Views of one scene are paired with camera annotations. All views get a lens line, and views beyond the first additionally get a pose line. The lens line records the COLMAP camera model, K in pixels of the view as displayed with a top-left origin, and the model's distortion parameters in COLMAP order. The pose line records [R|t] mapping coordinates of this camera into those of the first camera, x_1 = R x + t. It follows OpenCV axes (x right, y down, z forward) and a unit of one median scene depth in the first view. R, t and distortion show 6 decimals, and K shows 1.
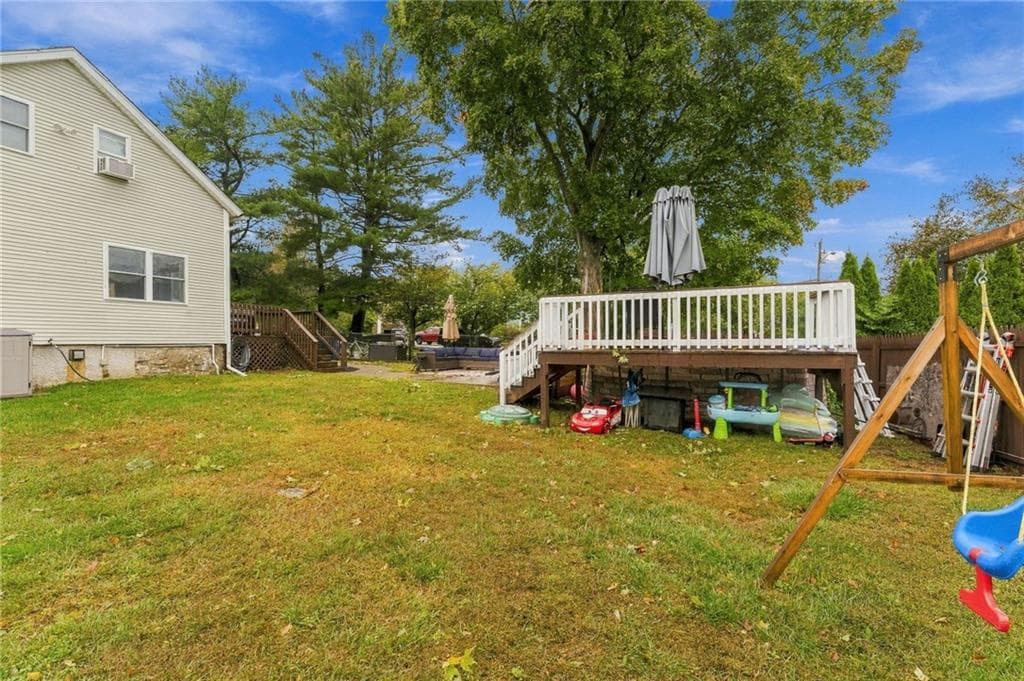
lens RADIAL K [[432.0, 0, 516.9], [0, 432.0, 342.9], [0, 0, 1]] dist [0.000559, -0.000031]
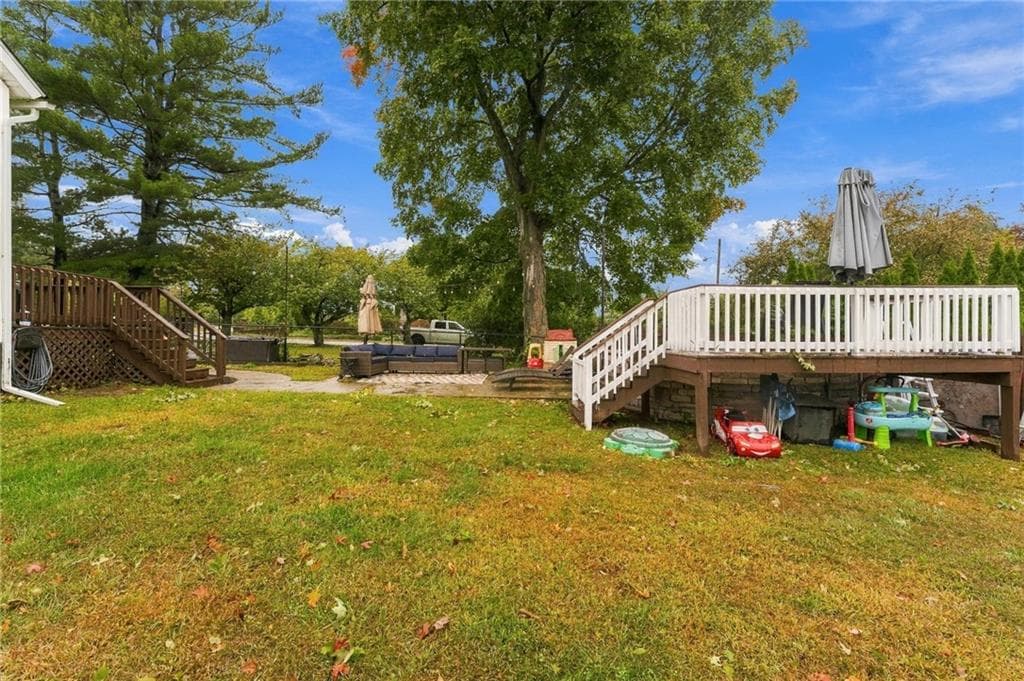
lens RADIAL K [[436.5, 0, 519.5], [0, 436.5, 329.8], [0, 0, 1]] dist [-0.001719, -0.000315]
pose [[0.898407, 0.010248, 0.439043, -0.380273], [-0.005584, 0.999913, -0.011915, -0.010867], [-0.439127, 0.008253, 0.898387, 0.295197]]
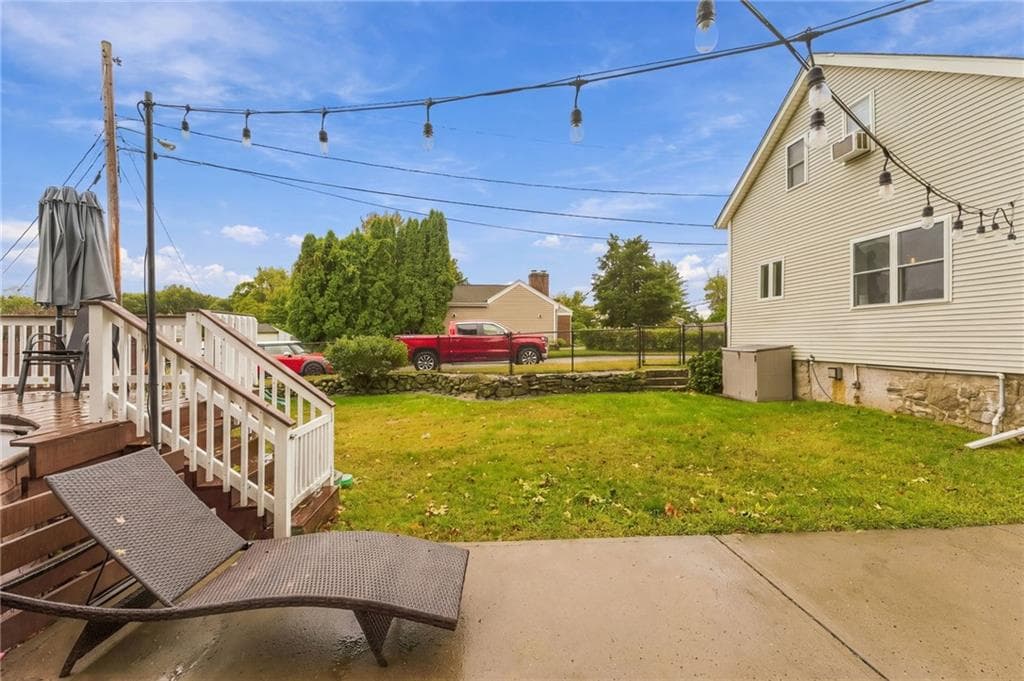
lens RADIAL K [[432.0, 0, 516.9], [0, 432.0, 342.9], [0, 0, 1]] dist [0.000559, -0.000031]
pose [[-0.866368, 0.004206, -0.499388, 0.017368], [0.000576, 0.999972, 0.007423, -0.037167], [0.499406, 0.006144, -0.866347, 1.206286]]
